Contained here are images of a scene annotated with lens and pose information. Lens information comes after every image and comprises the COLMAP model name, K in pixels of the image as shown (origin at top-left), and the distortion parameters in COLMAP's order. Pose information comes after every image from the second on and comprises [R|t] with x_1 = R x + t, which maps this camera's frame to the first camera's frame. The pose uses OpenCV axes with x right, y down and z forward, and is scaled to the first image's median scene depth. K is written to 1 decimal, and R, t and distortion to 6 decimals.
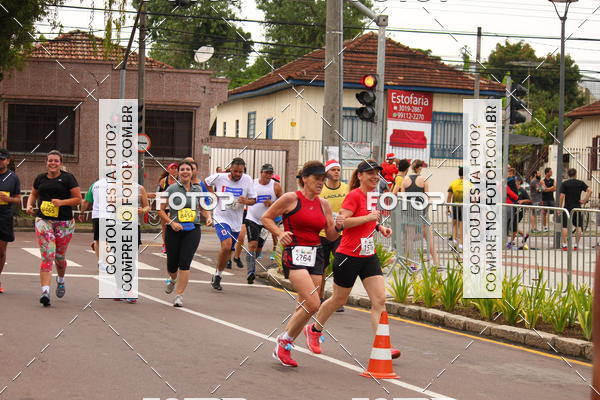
lens RADIAL K [[2486.4, 0, 299.3], [0, 2486.4, 173.8], [0, 0, 1]] dist [-0.548189, -2.346149]
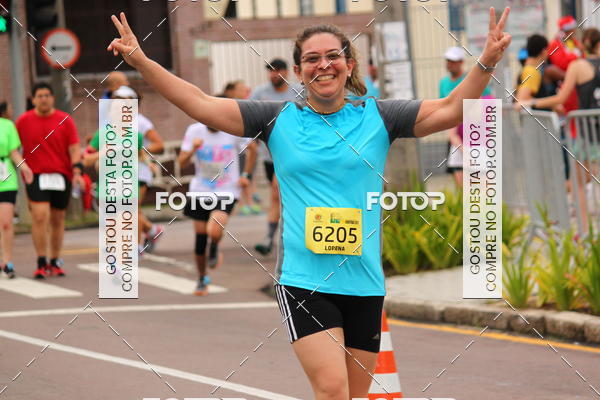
lens RADIAL K [[3982.3, 0, 274.6], [0, 3982.3, 199.1], [0, 0, 1]] dist [1.111047, 26.959943]
pose [[0.994452, -0.100551, 0.030889, -0.033537], [0.099642, 0.994581, 0.029663, -0.001463], [-0.033704, -0.026420, 0.999083, 0.146037]]
